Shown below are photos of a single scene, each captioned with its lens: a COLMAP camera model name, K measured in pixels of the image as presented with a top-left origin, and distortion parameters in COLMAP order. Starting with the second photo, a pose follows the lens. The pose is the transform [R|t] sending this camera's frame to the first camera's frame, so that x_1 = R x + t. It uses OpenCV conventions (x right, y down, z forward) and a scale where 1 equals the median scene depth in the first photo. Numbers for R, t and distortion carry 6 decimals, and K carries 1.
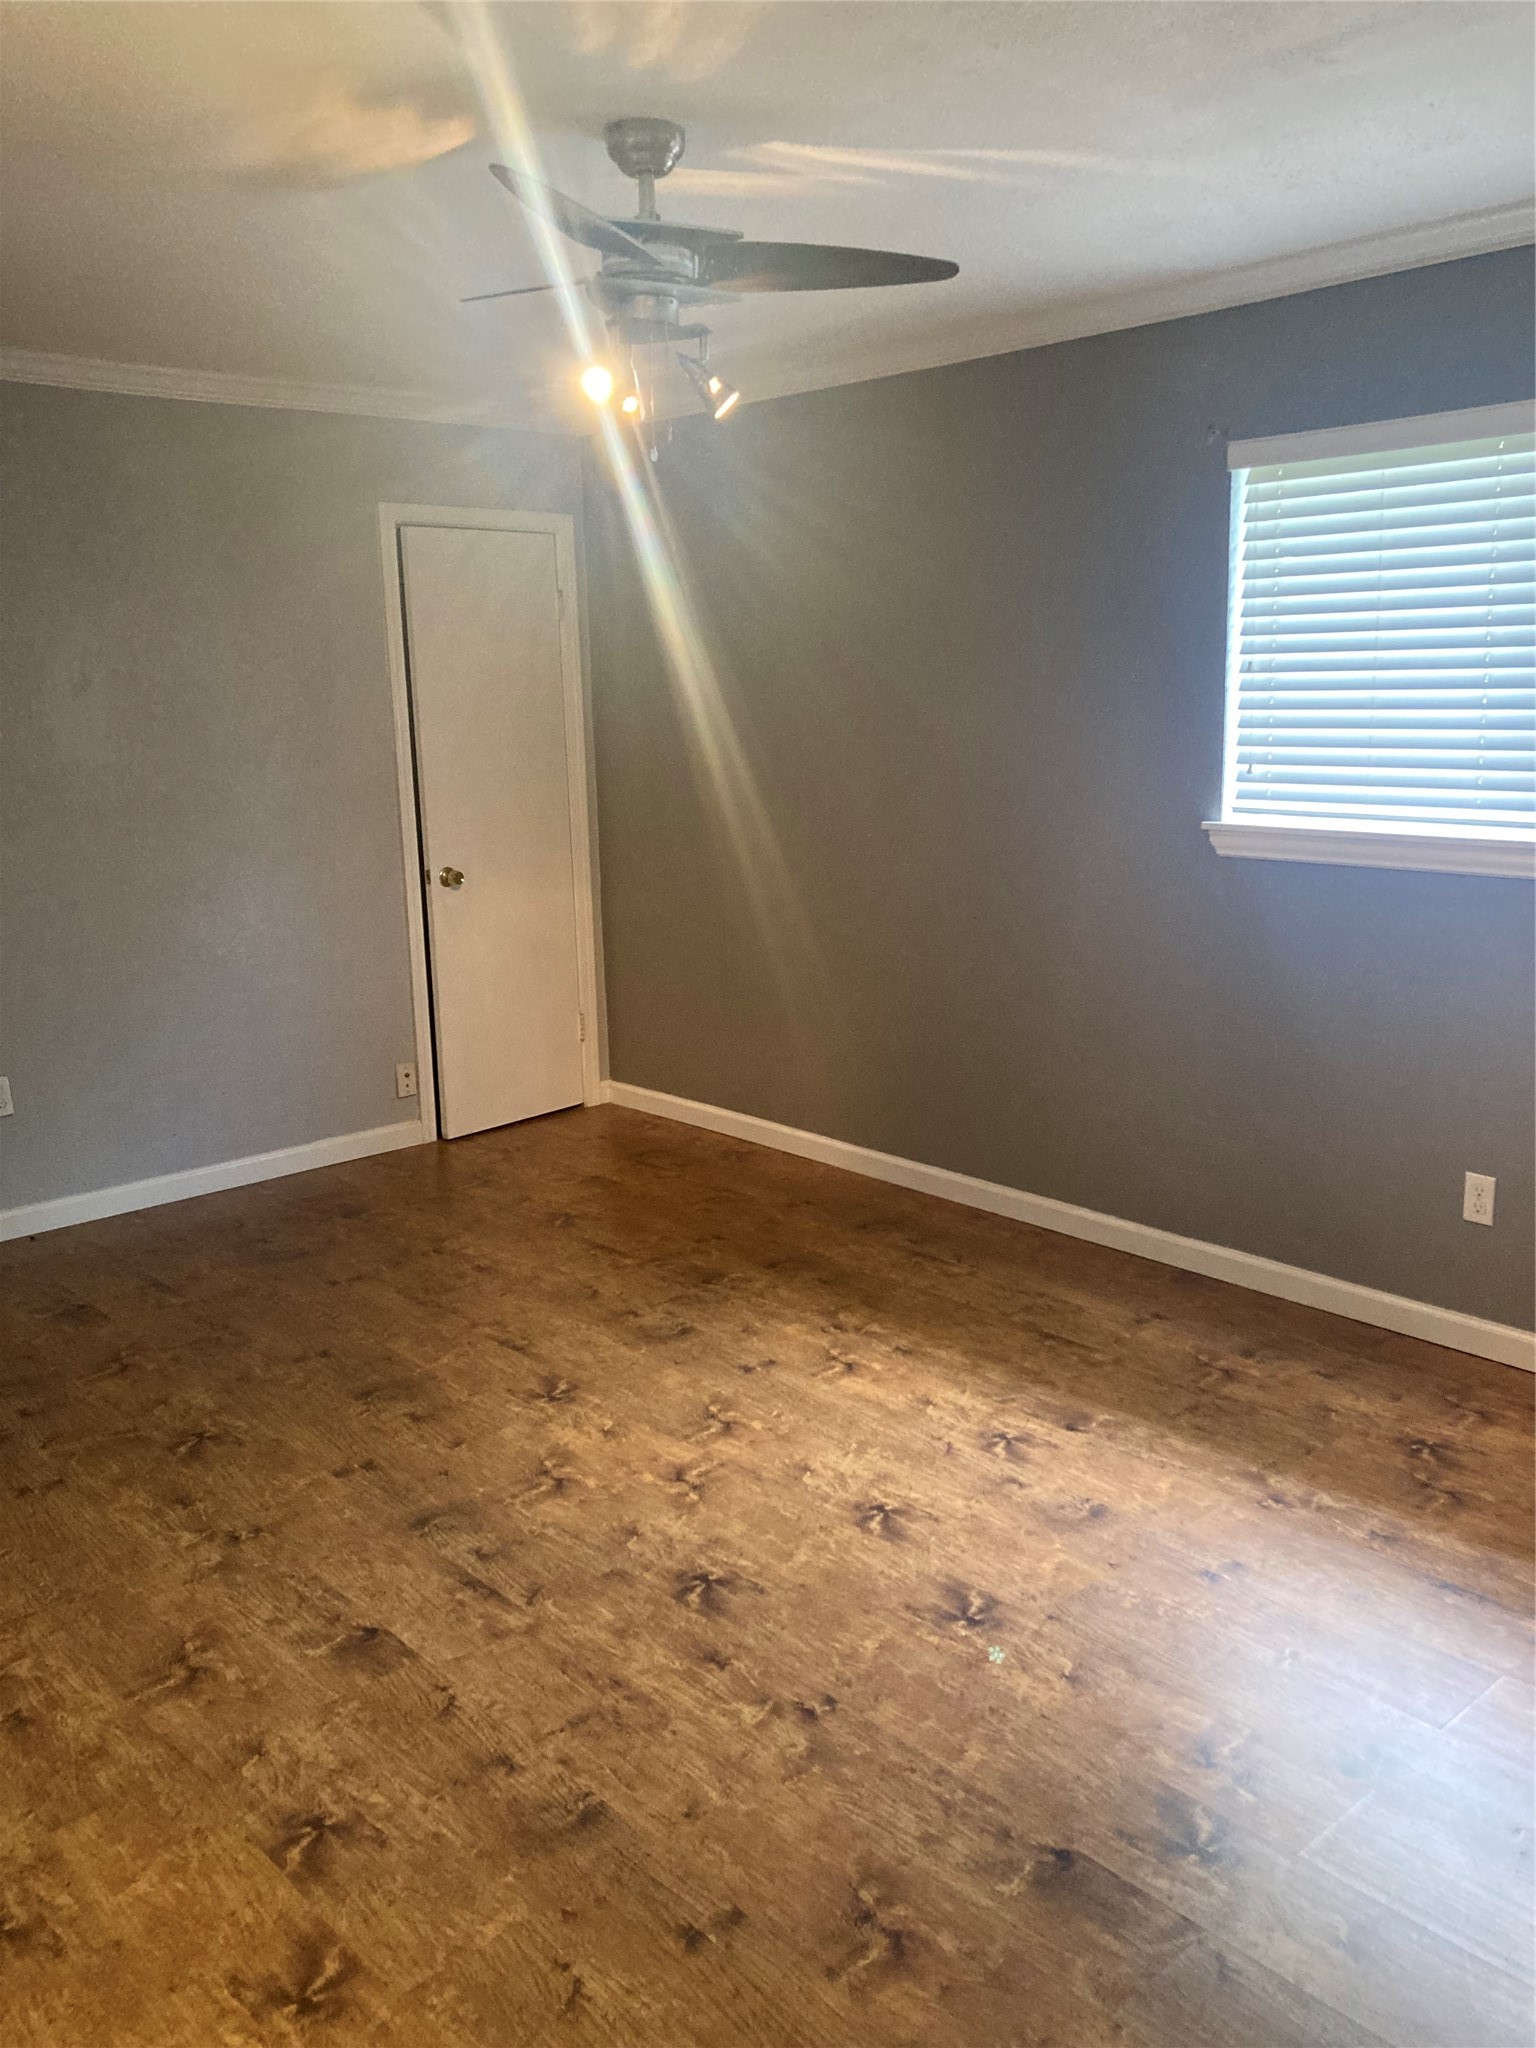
lens RADIAL K [[1679.0, 0, 768.0], [0, 1679.0, 1024.0], [0, 0, 1]] dist [-0.011190, 0.016830]
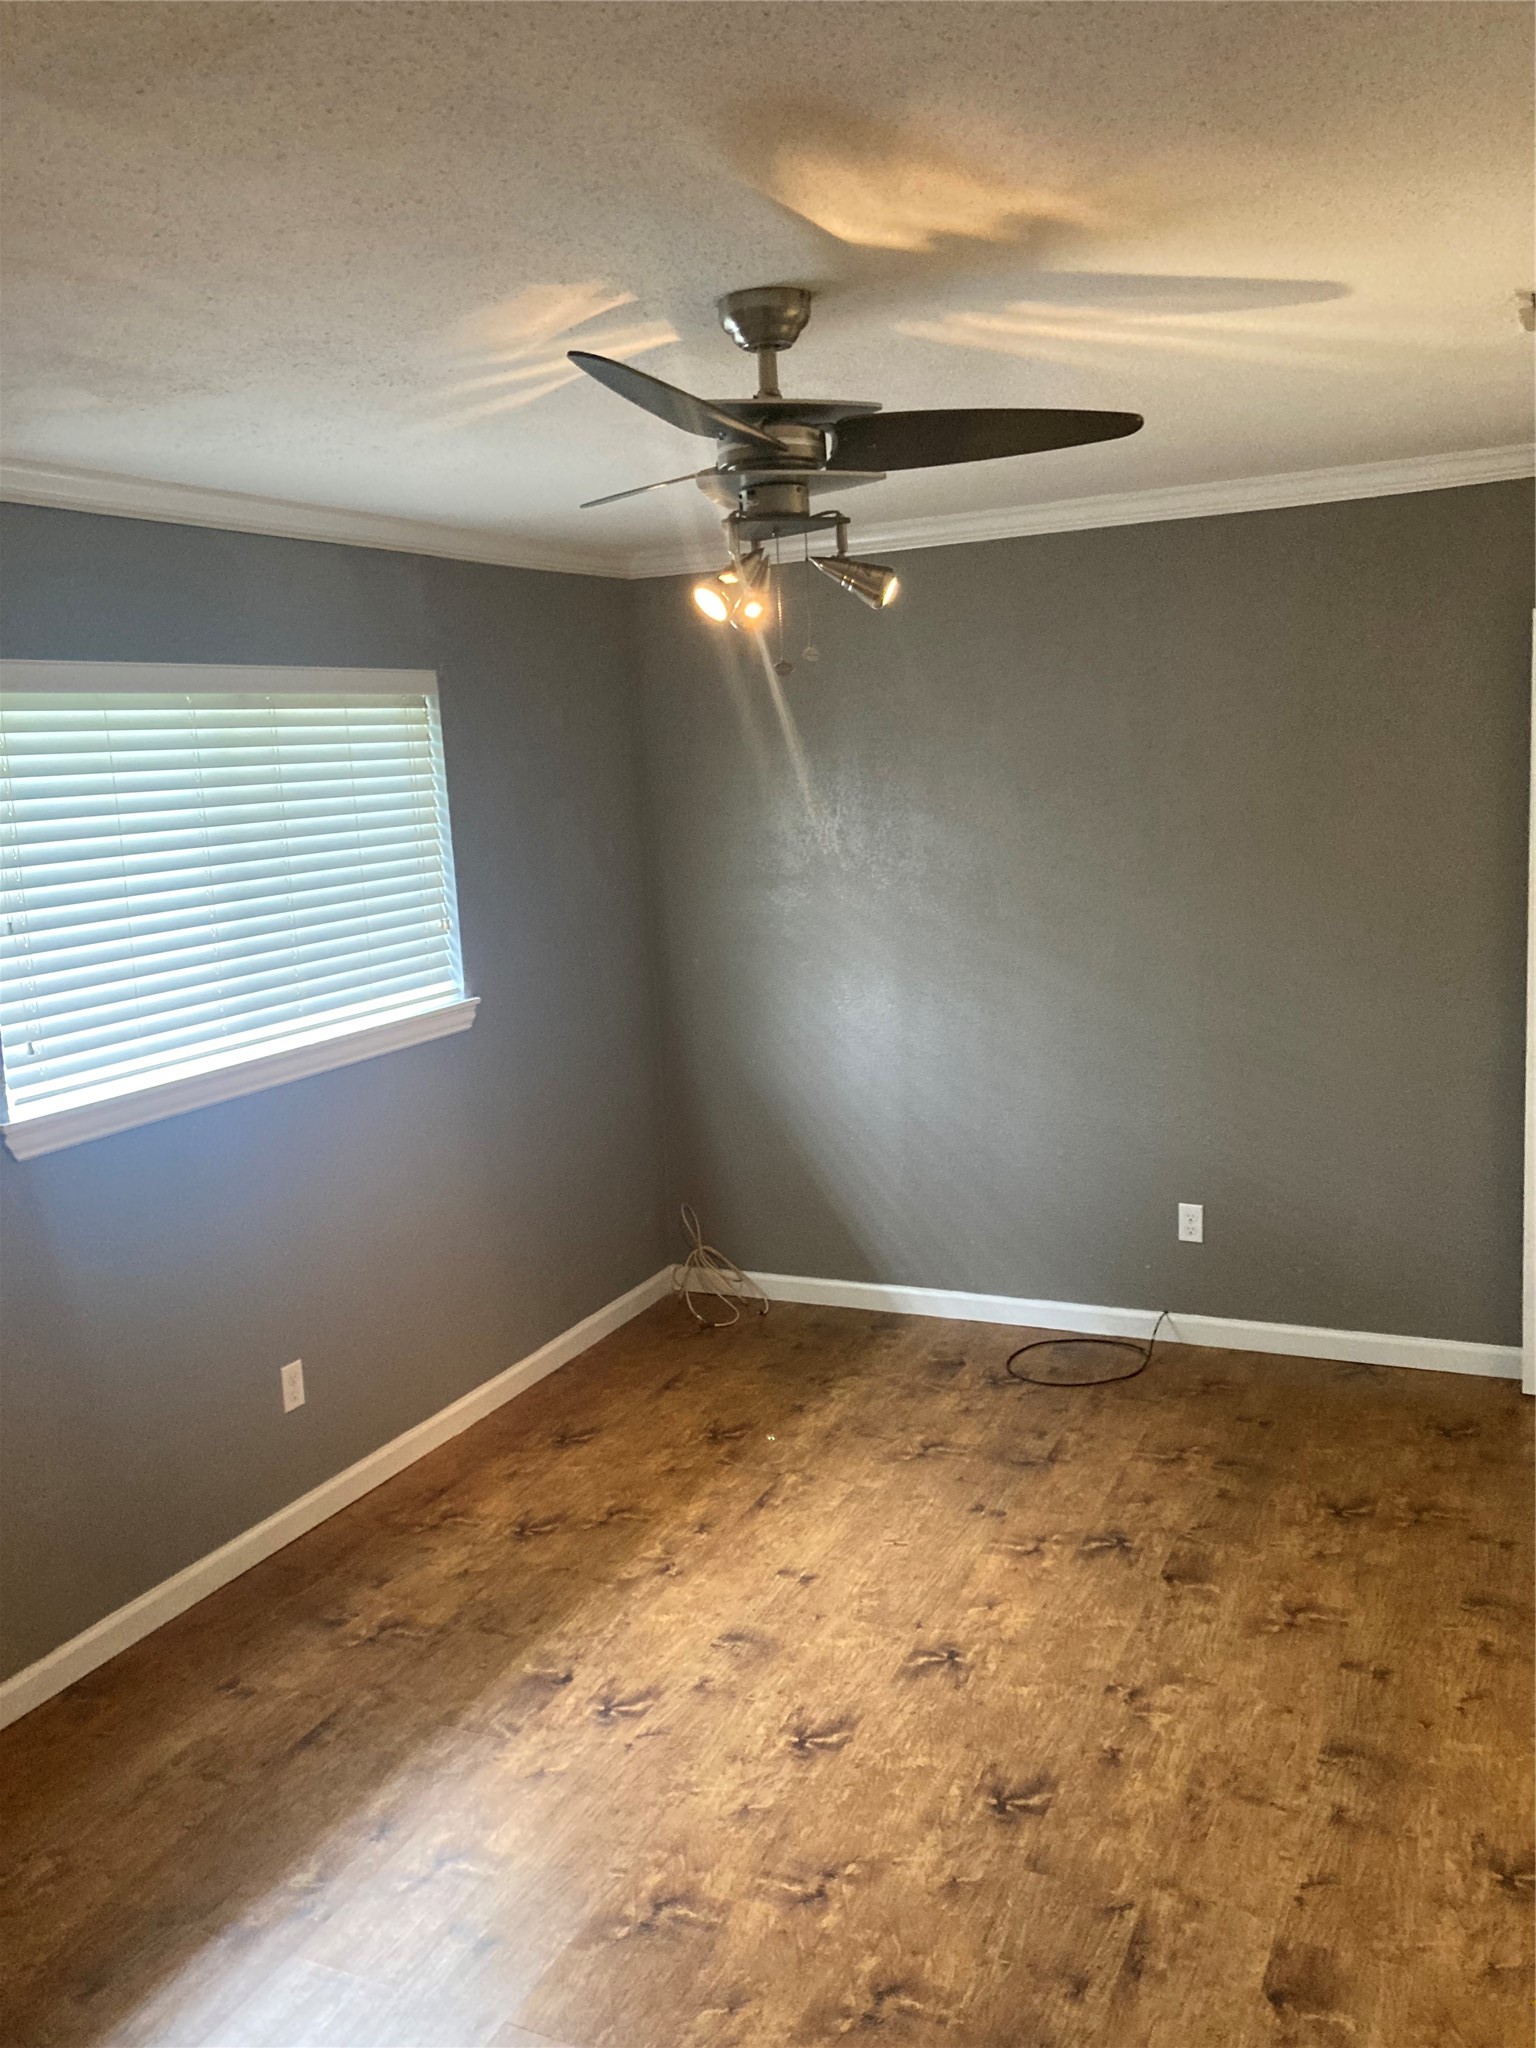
lens RADIAL K [[1688.9, 0, 773.0], [0, 1688.9, 1053.2], [0, 0, 1]] dist [0.052159, -0.060027]
pose [[-0.396049, -0.118968, 0.910490, -0.858707], [0.249582, 0.940293, 0.231426, -0.352554], [-0.883659, 0.318898, -0.342710, 1.352646]]
